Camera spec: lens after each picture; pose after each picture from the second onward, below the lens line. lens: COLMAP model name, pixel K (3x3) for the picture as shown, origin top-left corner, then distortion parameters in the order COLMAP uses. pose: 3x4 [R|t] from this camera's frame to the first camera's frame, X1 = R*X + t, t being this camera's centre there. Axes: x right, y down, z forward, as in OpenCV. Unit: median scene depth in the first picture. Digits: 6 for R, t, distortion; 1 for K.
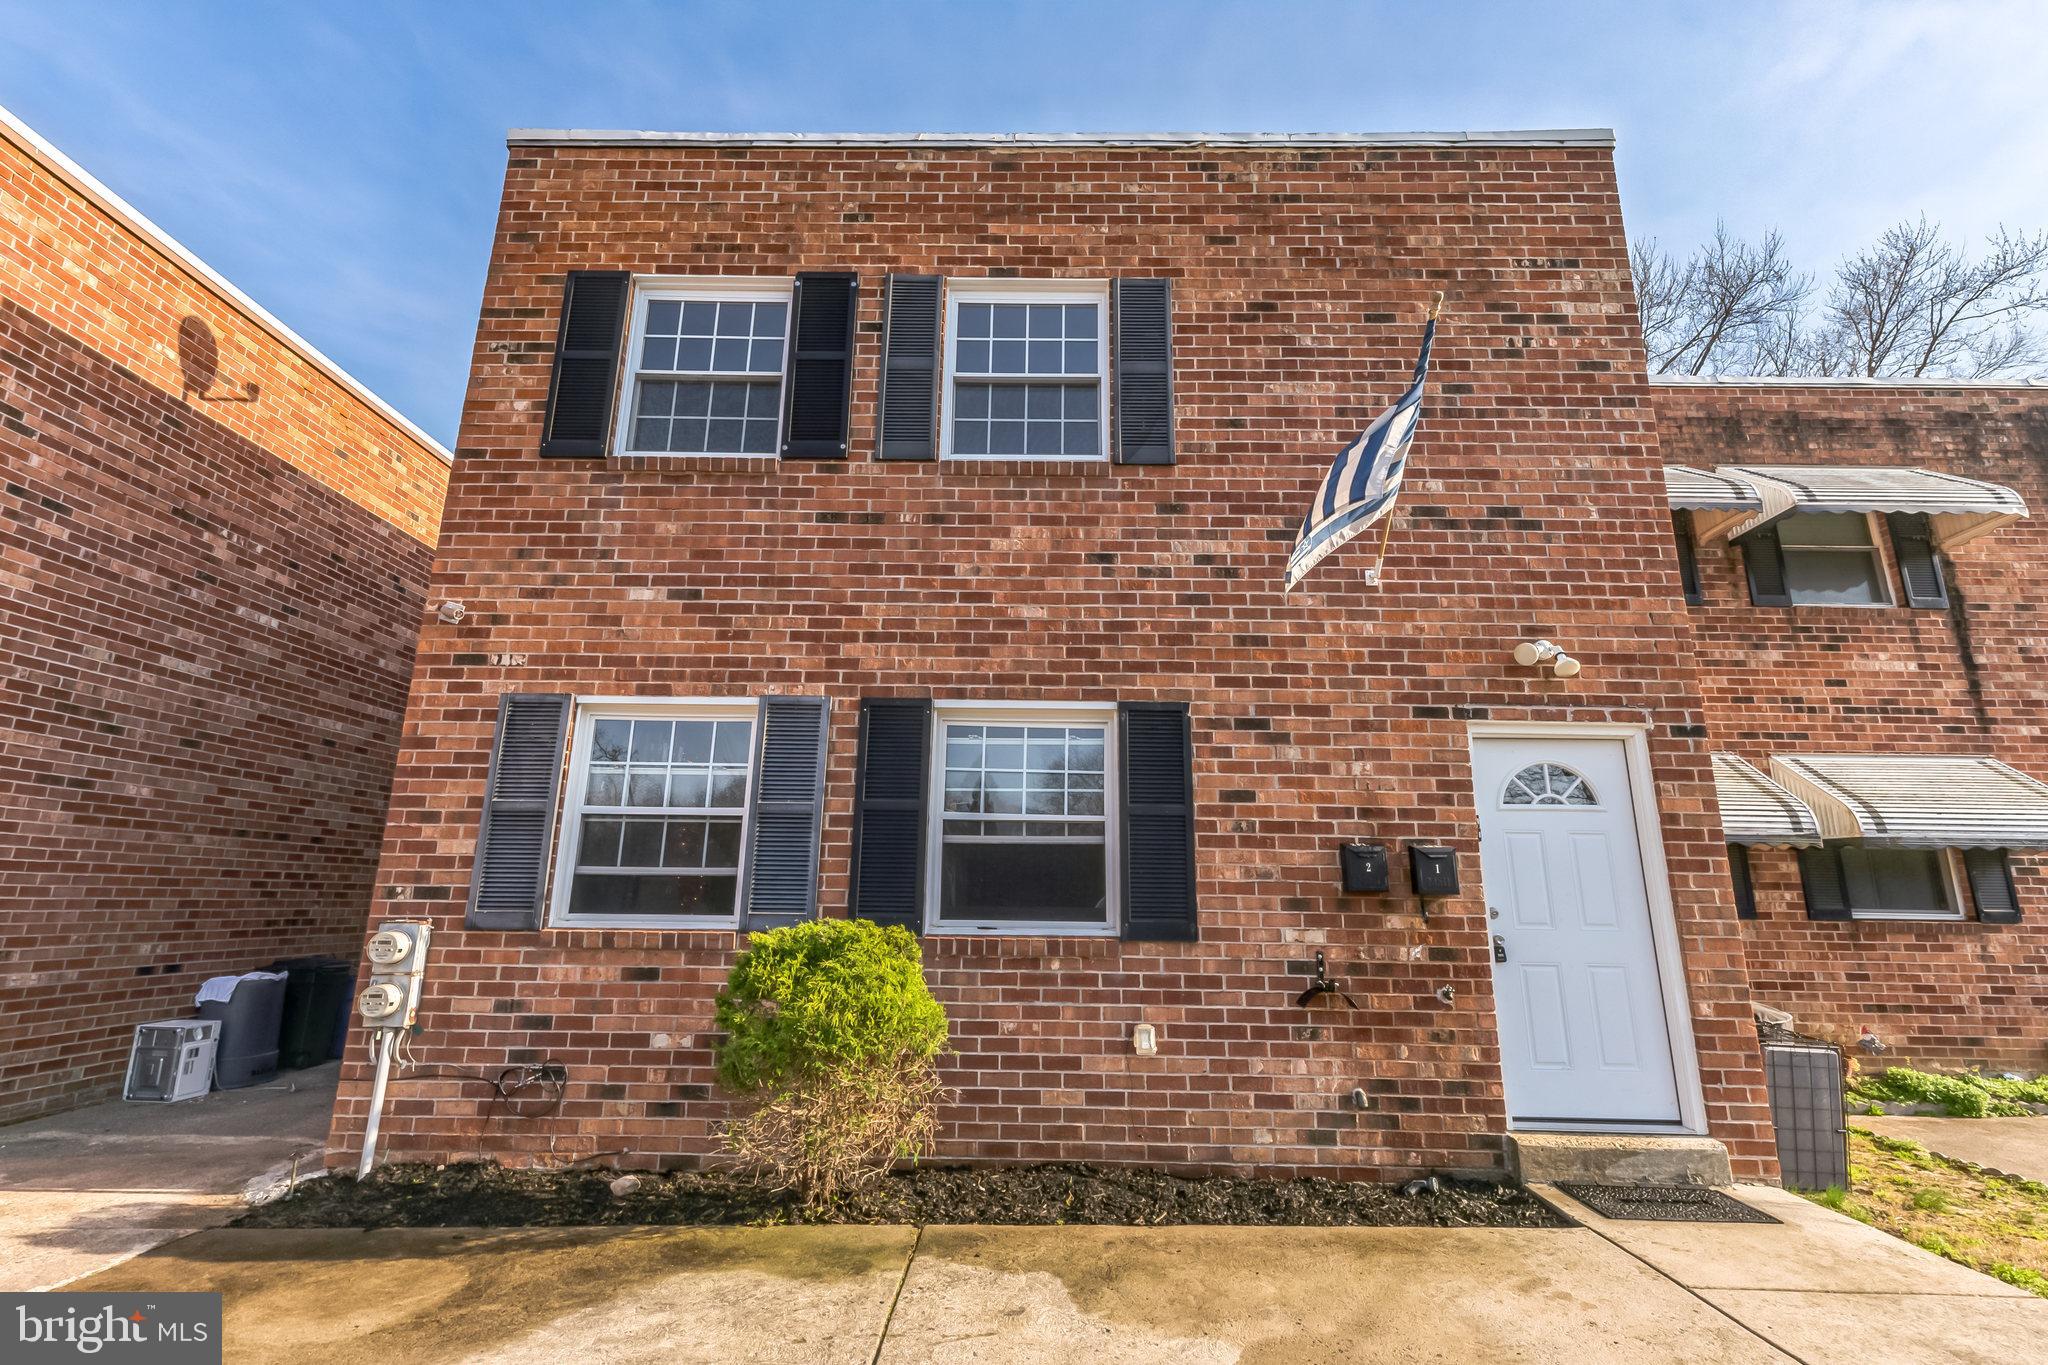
lens RADIAL K [[932.1, 0, 1026.4], [0, 932.1, 671.9], [0, 0, 1]] dist [0.009661, -0.001467]
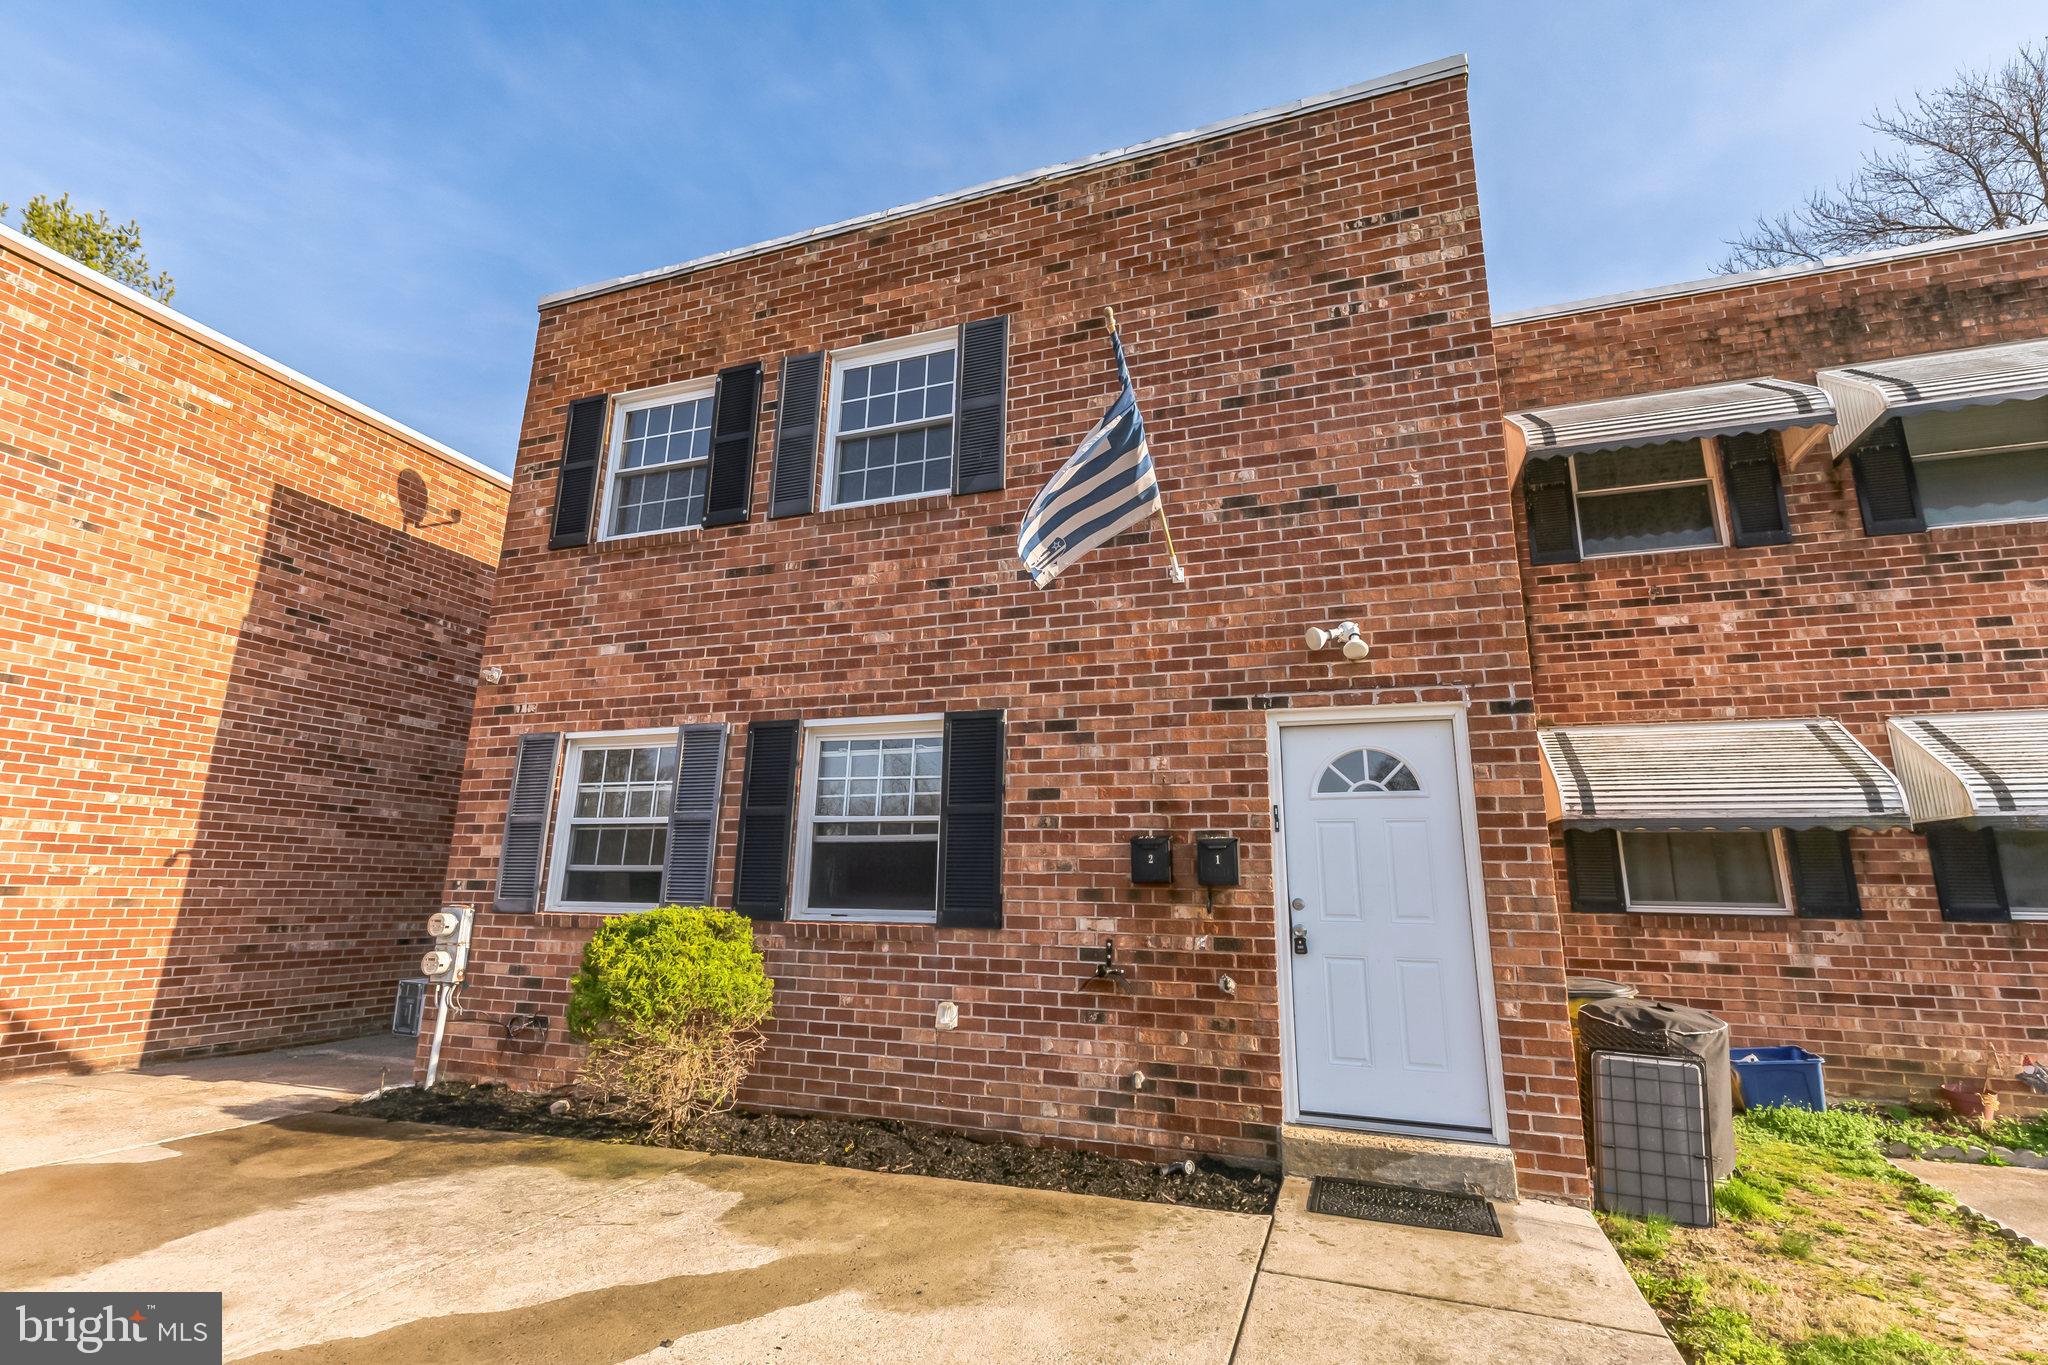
lens RADIAL K [[932.1, 0, 1033.1], [0, 932.1, 671.7], [0, 0, 1]] dist [0.009661, -0.001467]
pose [[0.943634, -0.074509, -0.322495, 0.529476], [0.074694, 0.997136, -0.011818, 0.004388], [0.322452, -0.012936, 0.946497, -0.014576]]
